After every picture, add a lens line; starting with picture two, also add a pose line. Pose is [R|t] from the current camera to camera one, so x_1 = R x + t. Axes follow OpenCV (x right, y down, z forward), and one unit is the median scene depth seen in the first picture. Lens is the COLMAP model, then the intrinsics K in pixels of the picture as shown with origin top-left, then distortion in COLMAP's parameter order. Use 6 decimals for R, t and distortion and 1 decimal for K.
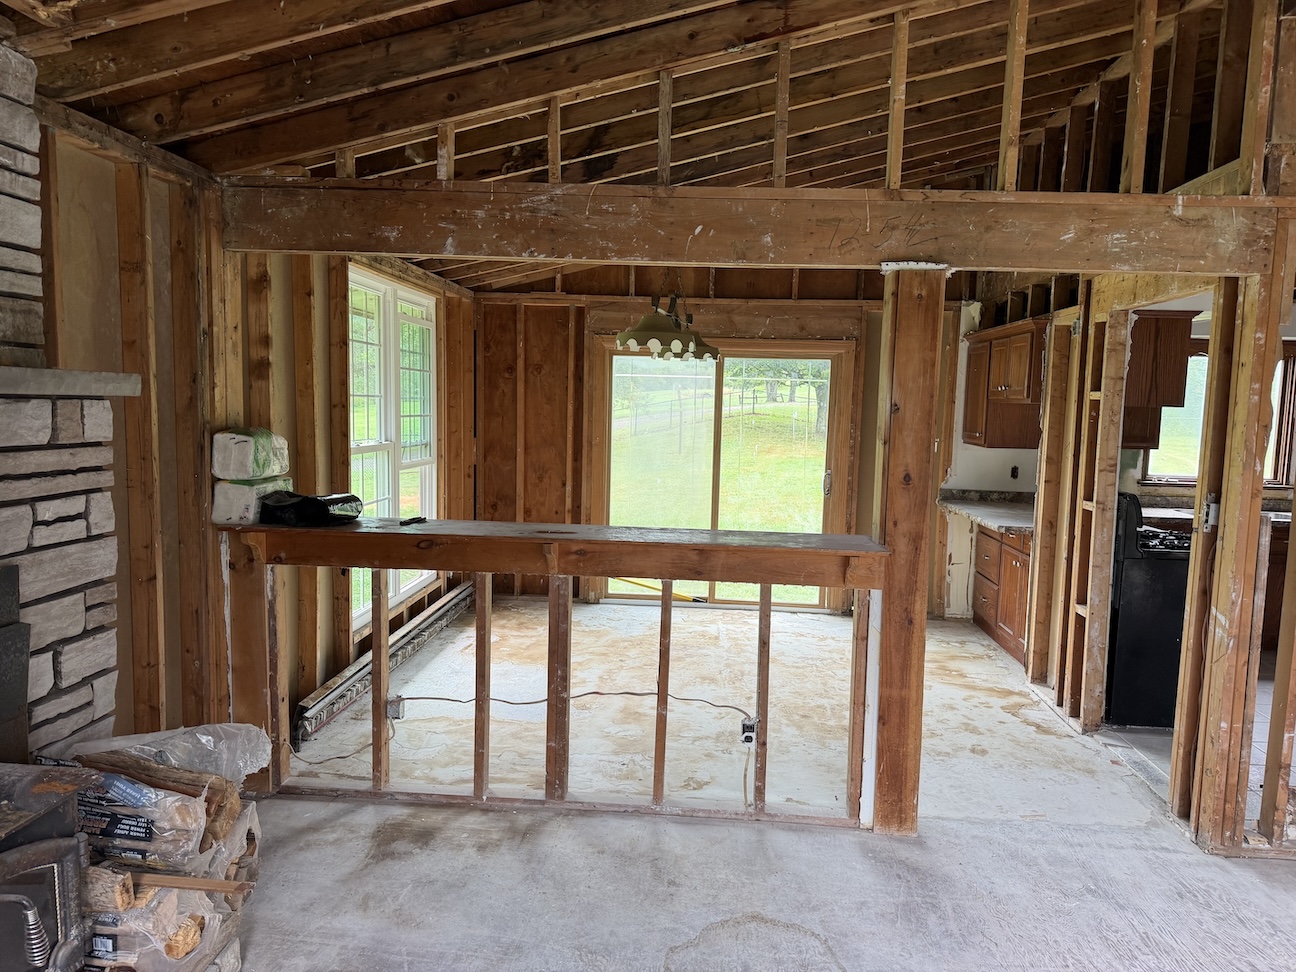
lens RADIAL K [[905.1, 0, 655.3], [0, 905.1, 490.4], [0, 0, 1]] dist [0.049645, -0.060301]
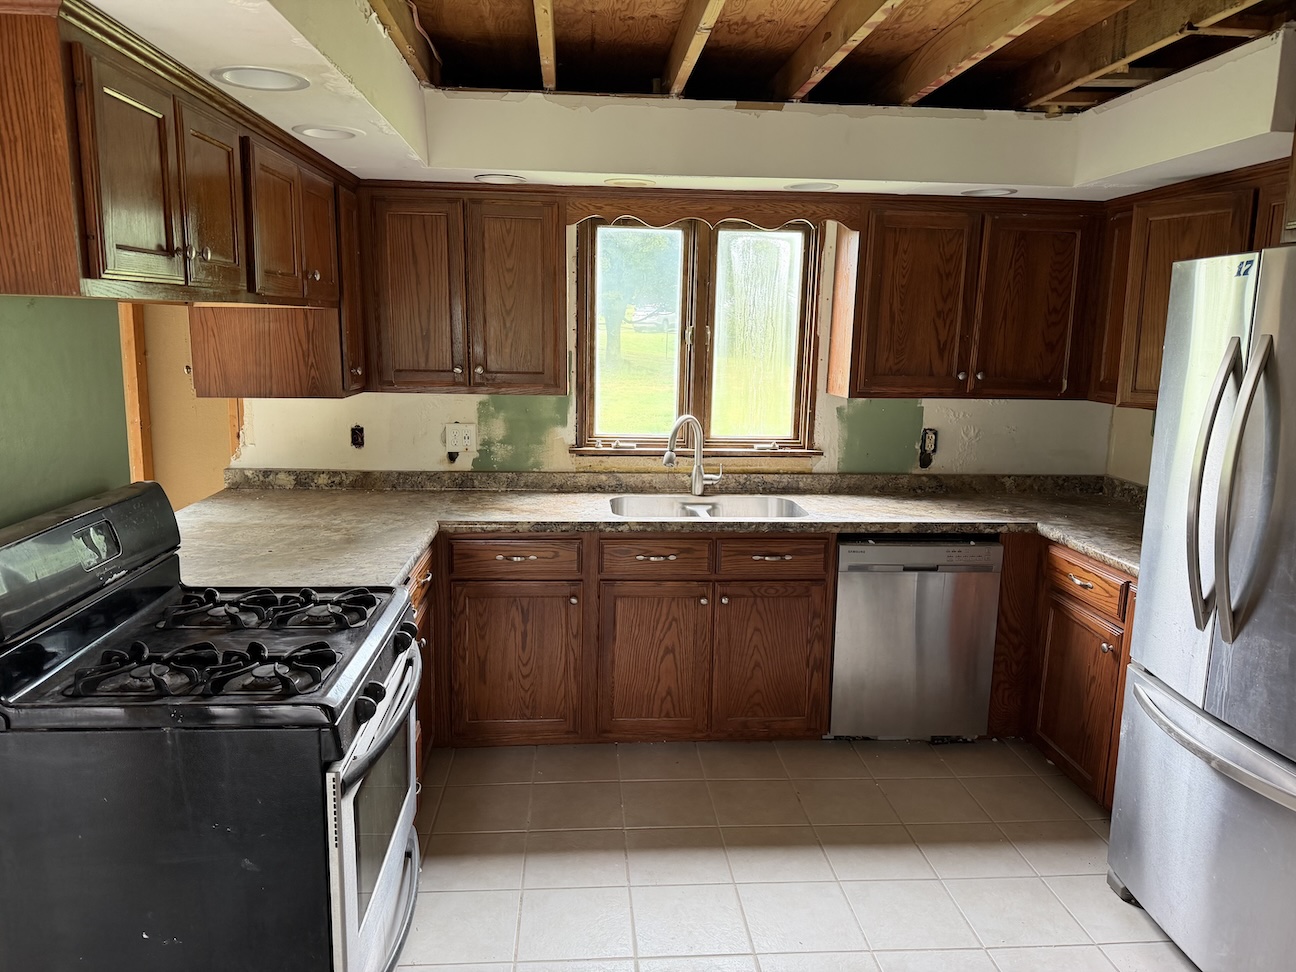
lens RADIAL K [[905.1, 0, 648.3], [0, 905.1, 492.5], [0, 0, 1]] dist [0.049645, -0.060301]
pose [[0.988686, -0.032027, 0.146538, 0.488009], [0.020540, 0.996644, 0.079235, -0.025865], [-0.148584, -0.075329, 0.986027, 0.421835]]
